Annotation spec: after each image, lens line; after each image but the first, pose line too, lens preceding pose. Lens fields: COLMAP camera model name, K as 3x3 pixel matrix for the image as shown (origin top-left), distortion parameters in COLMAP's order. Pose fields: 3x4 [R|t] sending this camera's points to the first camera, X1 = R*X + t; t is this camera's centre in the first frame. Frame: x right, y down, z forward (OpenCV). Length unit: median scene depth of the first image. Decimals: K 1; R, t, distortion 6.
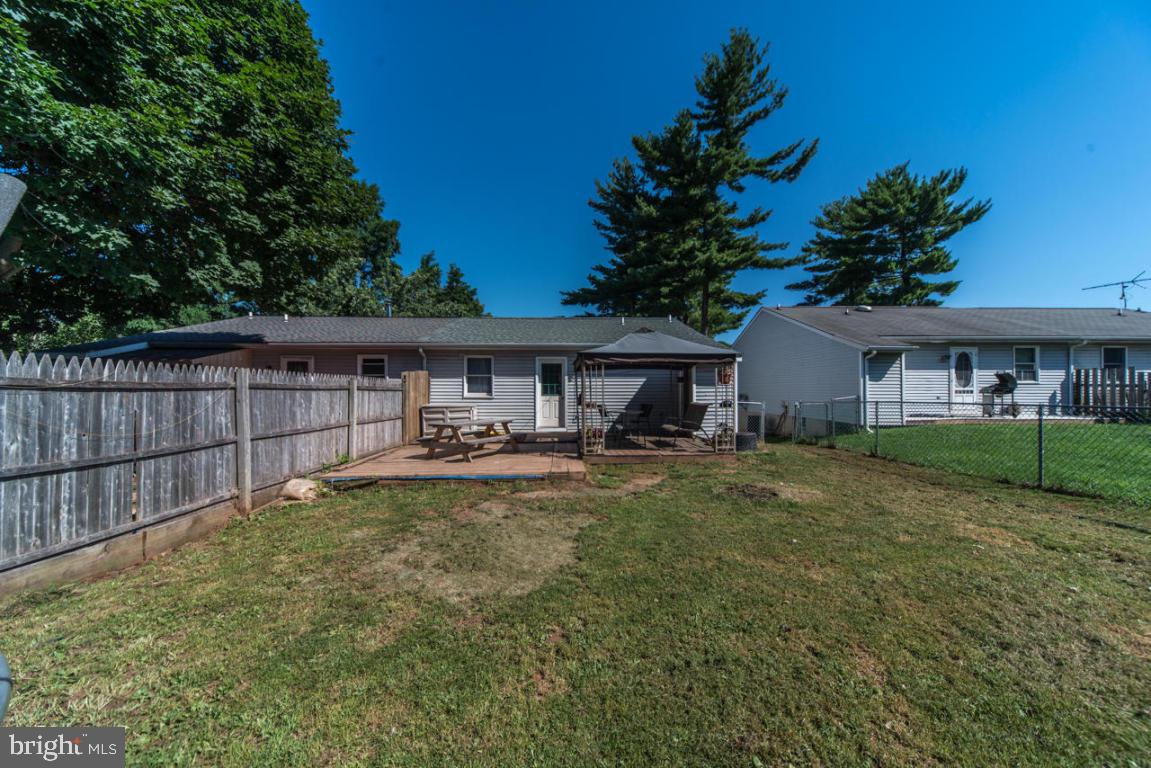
lens RADIAL K [[412.5, 0, 575.5], [0, 412.5, 384.0], [0, 0, 1]] dist [0.008357, 0.000004]
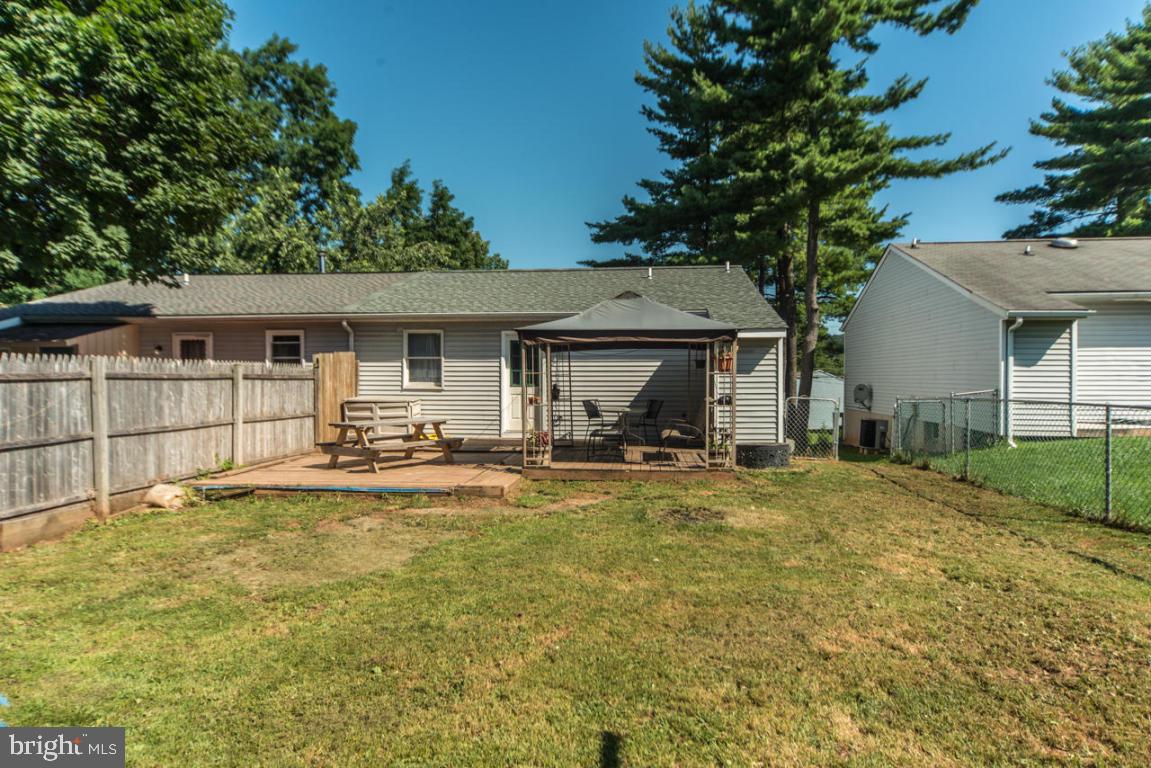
lens RADIAL K [[705.7, 0, 574.9], [0, 705.7, 378.4], [0, 0, 1]] dist [0.000918, 0.003490]
pose [[0.988634, 0.002657, -0.150320, 0.210067], [0.000329, 0.999803, 0.019836, -0.009652], [0.150344, -0.019660, 0.988438, -0.167464]]
